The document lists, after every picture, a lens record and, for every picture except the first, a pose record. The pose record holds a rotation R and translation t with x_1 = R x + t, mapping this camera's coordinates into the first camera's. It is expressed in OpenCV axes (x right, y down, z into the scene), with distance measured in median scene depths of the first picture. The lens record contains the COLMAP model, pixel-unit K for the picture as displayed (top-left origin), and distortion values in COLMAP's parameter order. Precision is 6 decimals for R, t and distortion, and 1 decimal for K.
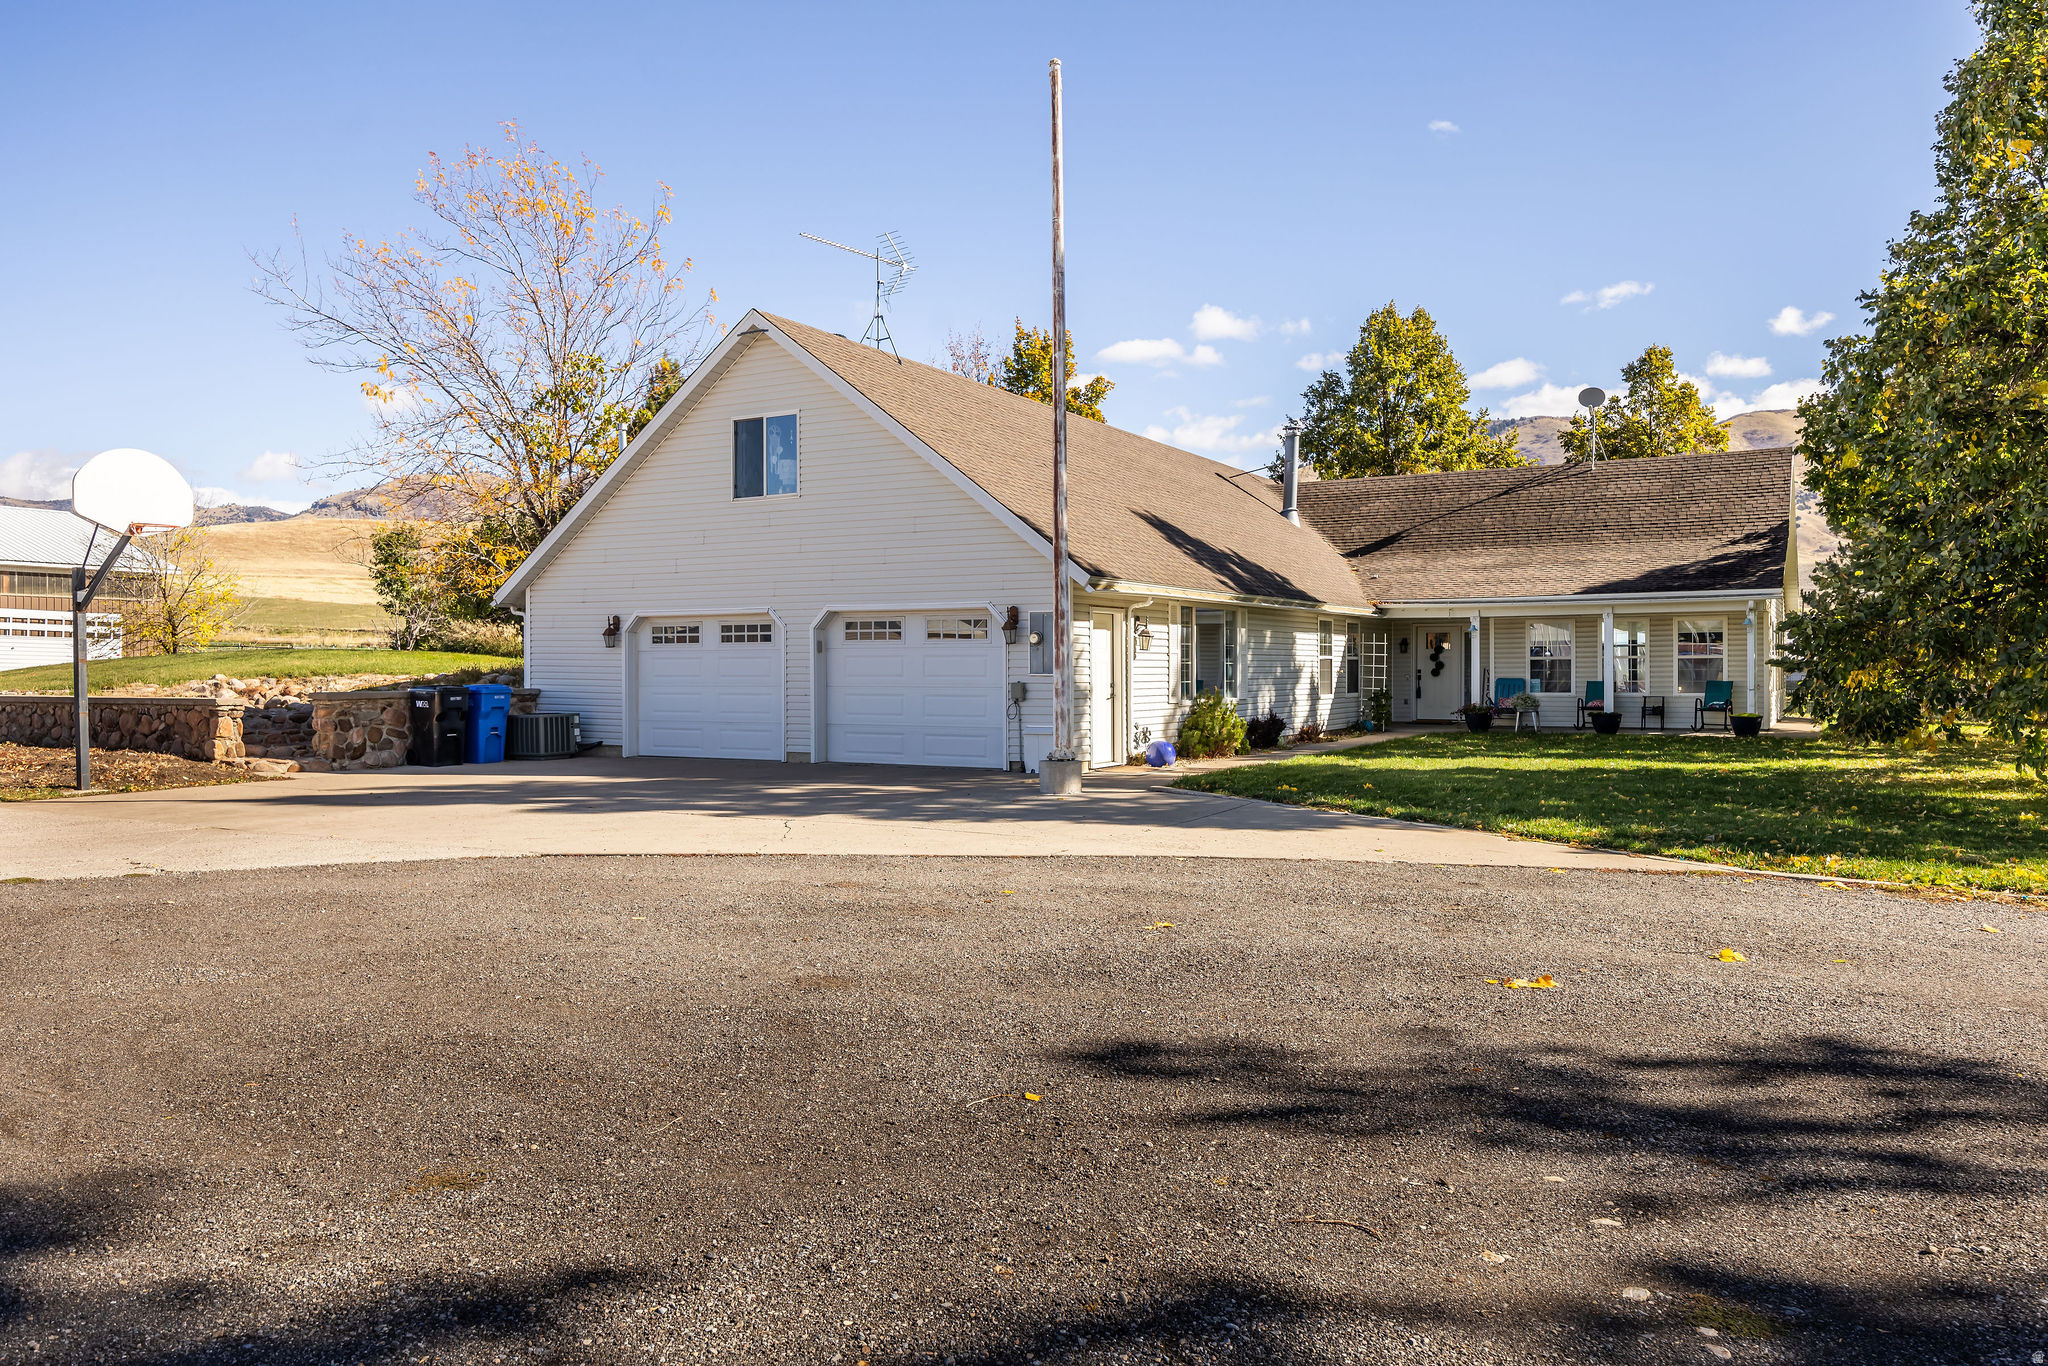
lens RADIAL K [[1483.3, 0, 1026.4], [0, 1483.3, 677.3], [0, 0, 1]] dist [0.004684, 0.001492]
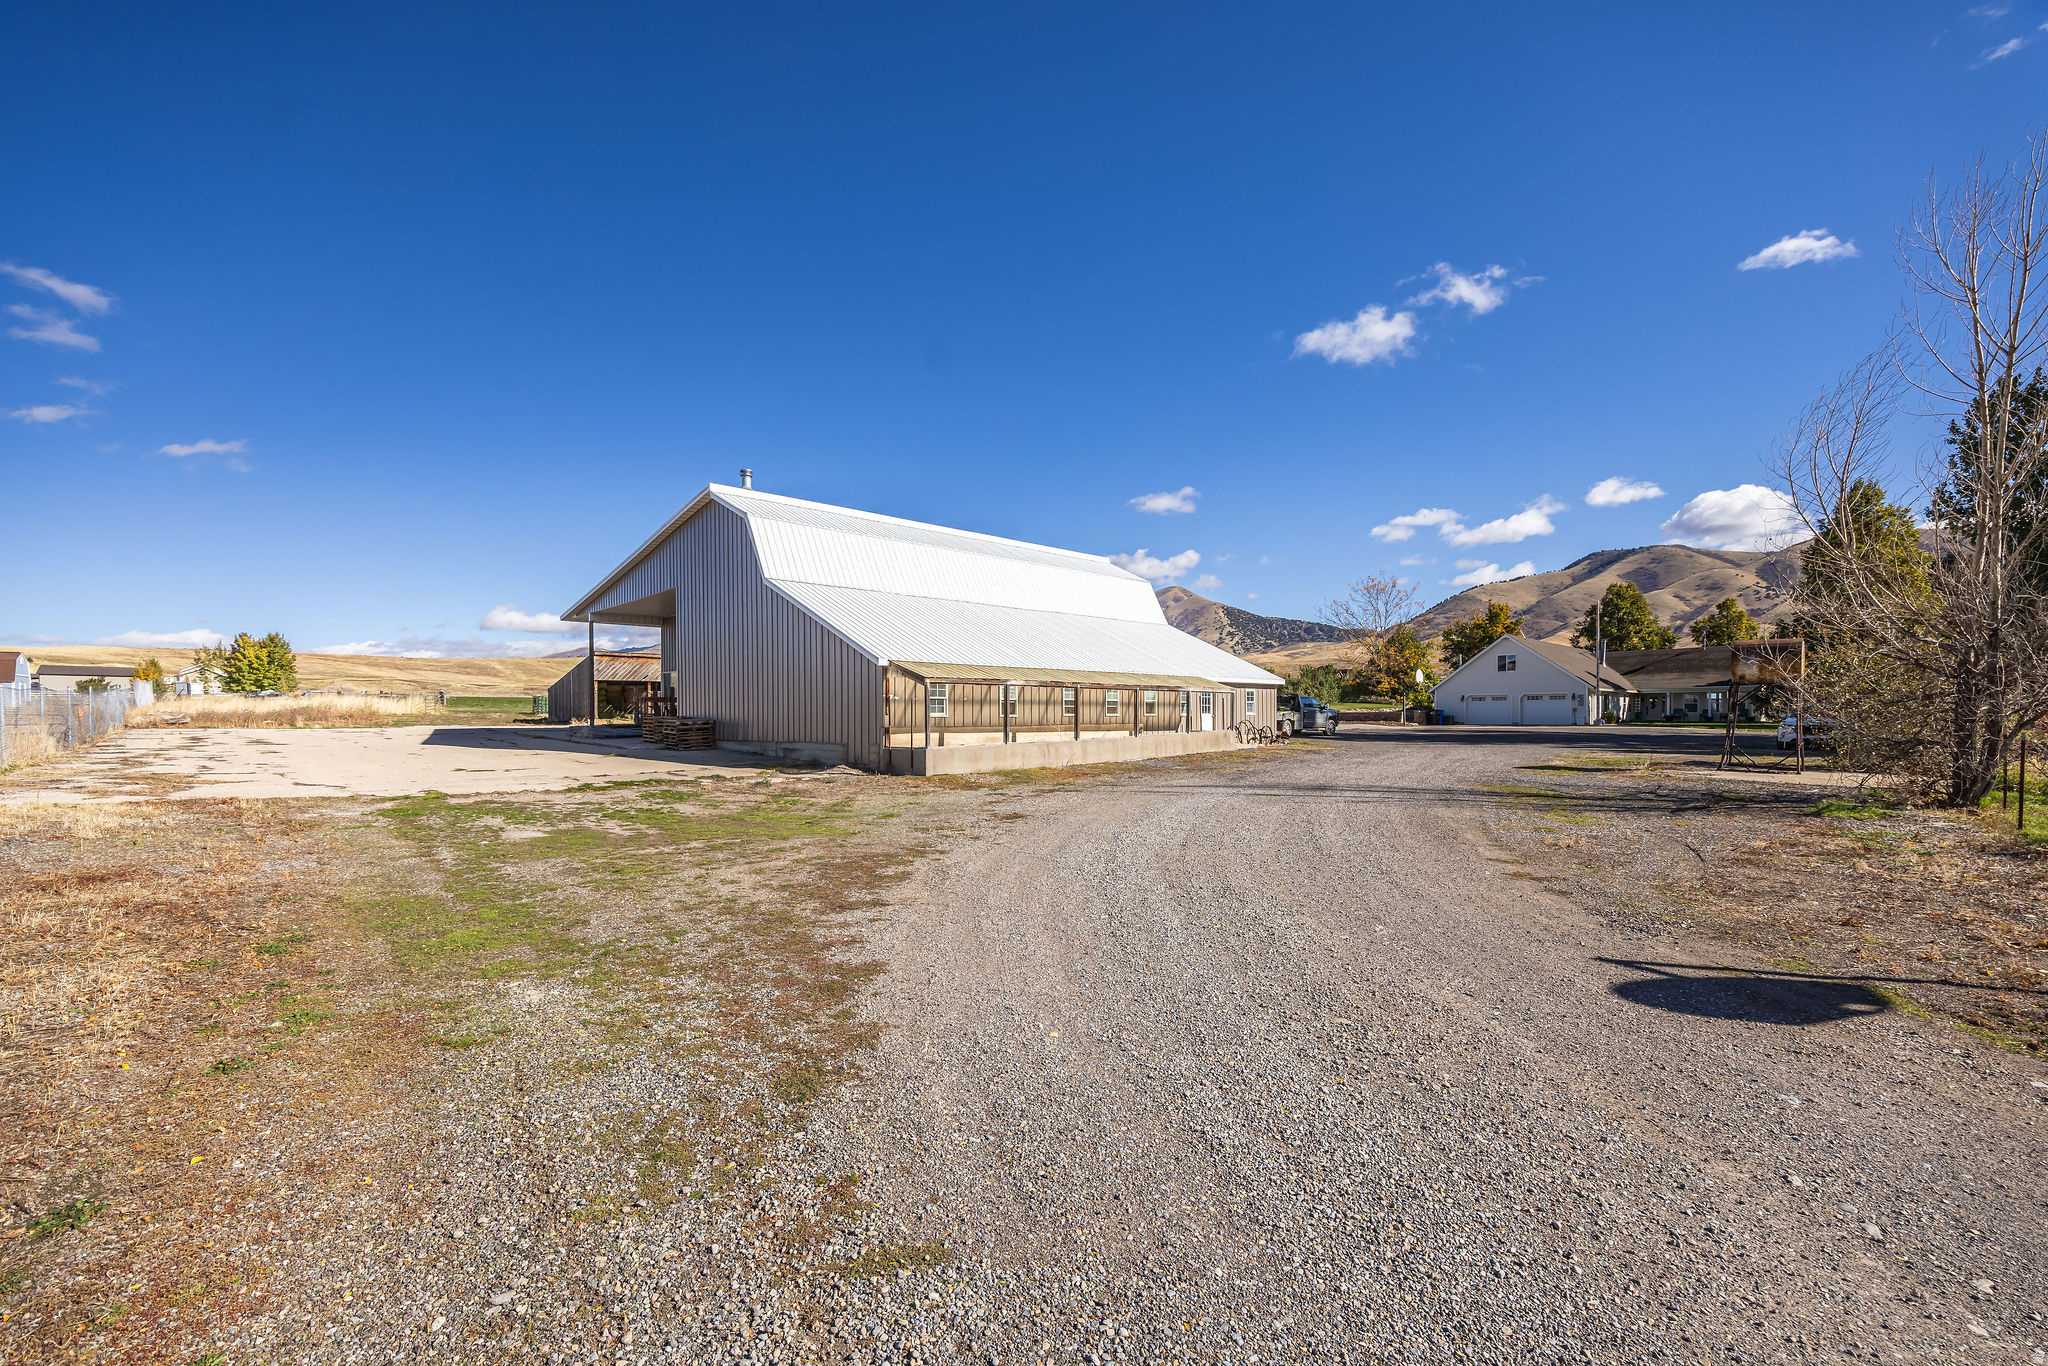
lens RADIAL K [[836.7, 0, 1019.3], [0, 836.7, 726.6], [0, 0, 1]] dist [-0.001832, -0.000275]
pose [[0.950439, 0.003614, -0.310890, -0.618786], [-0.000962, 0.999962, 0.008684, 0.029892], [0.310909, -0.007955, 0.950406, -1.574461]]
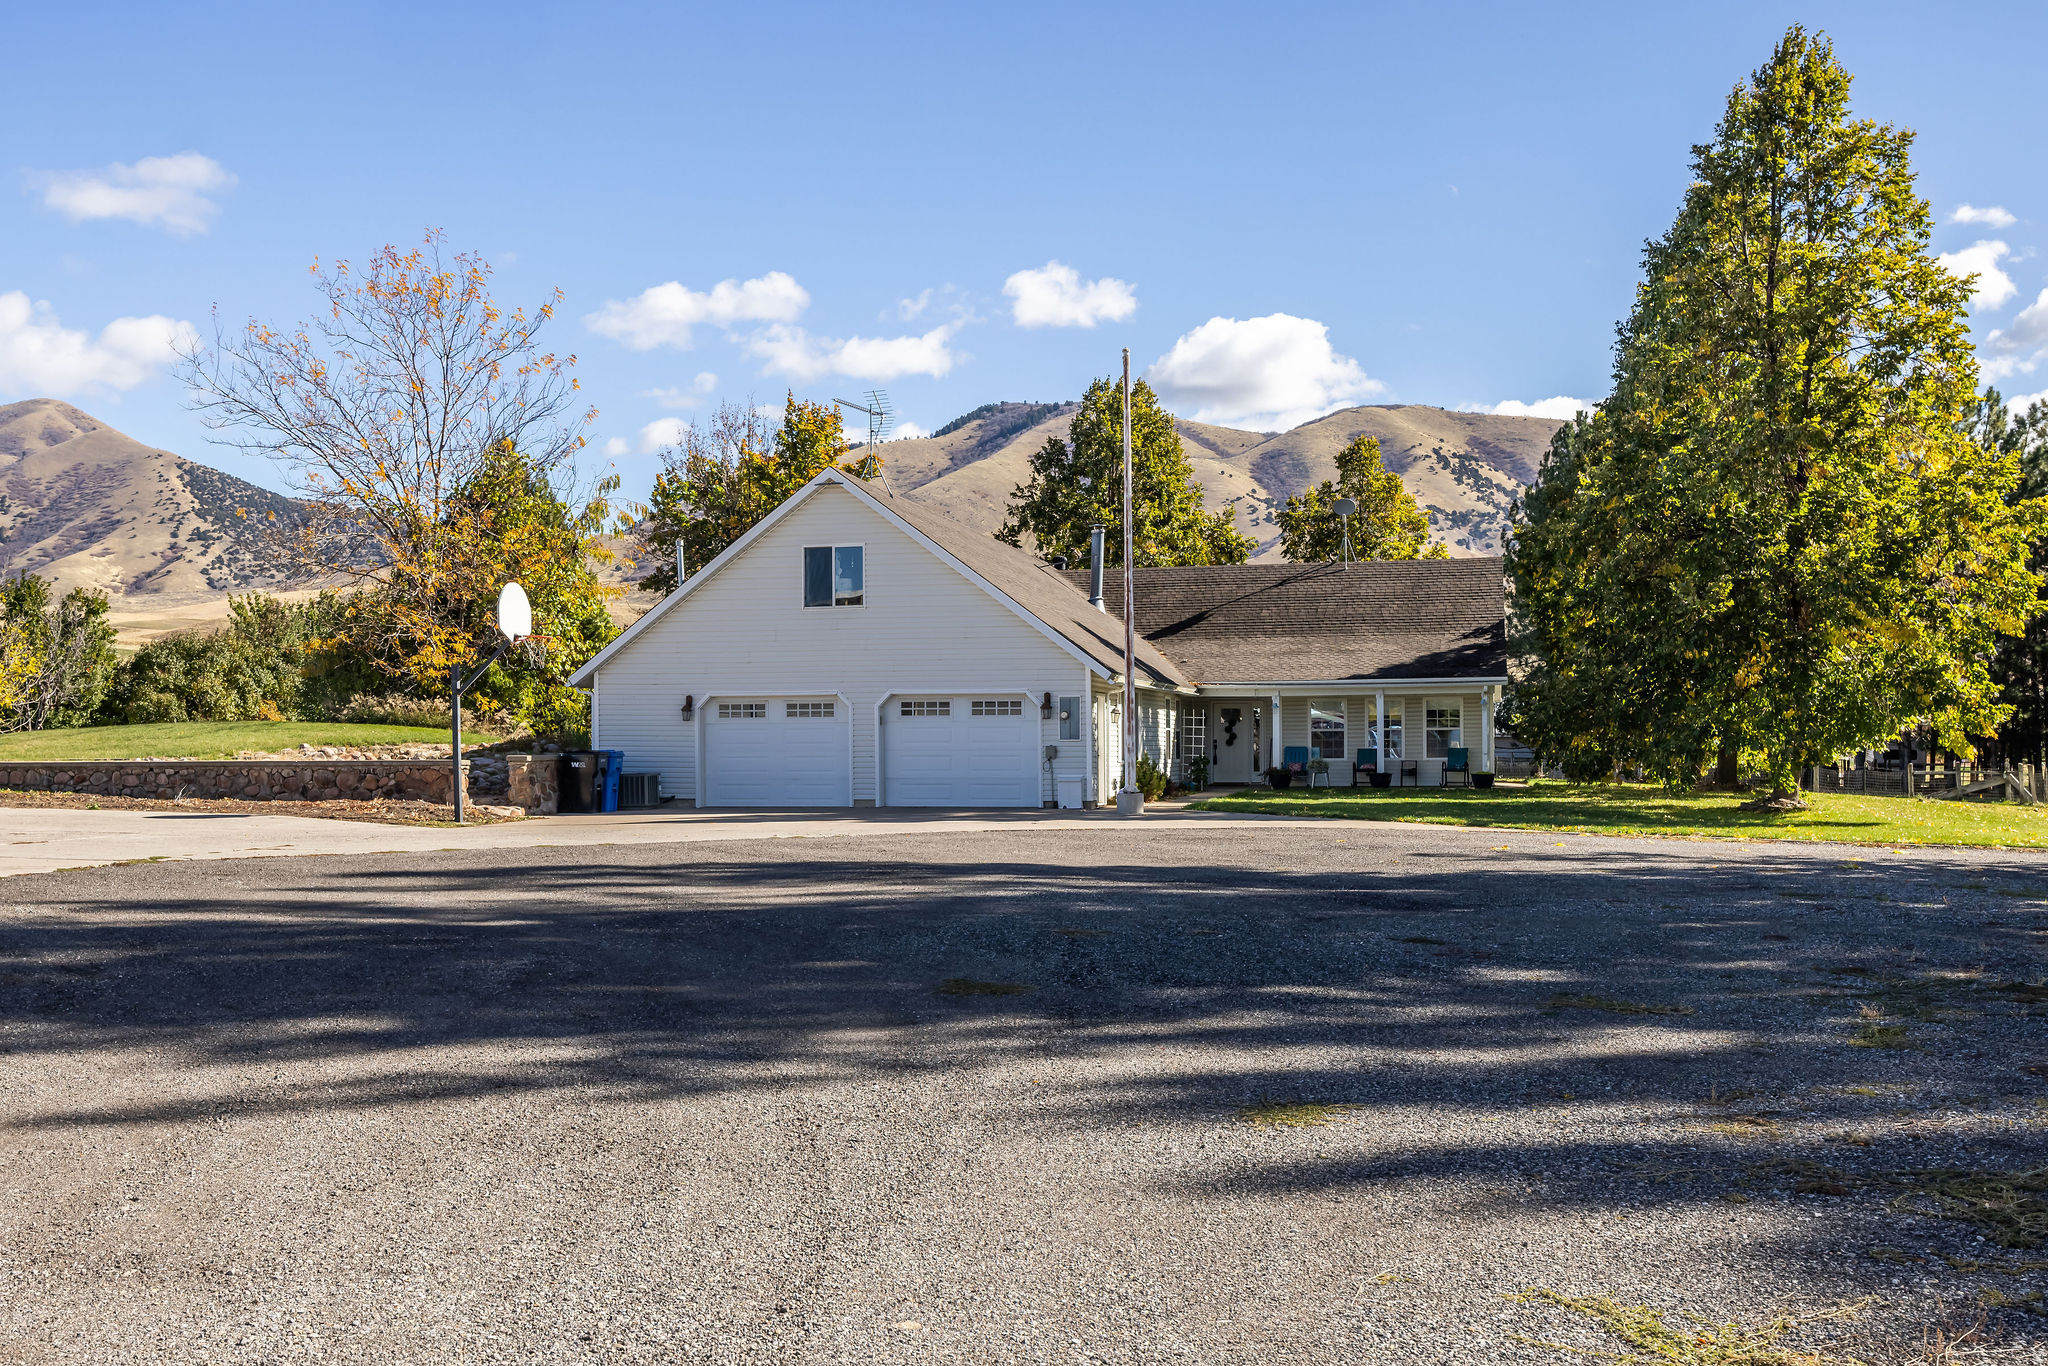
lens RADIAL K [[2157.0, 0, 939.2], [0, 2157.0, 739.6], [0, 0, 1]] dist [-0.022571, 0.000000]
pose [[0.965886, -0.000528, 0.258967, -0.419278], [0.003016, 0.999953, -0.009213, 0.010465], [-0.258950, 0.009680, 0.965842, -0.633639]]
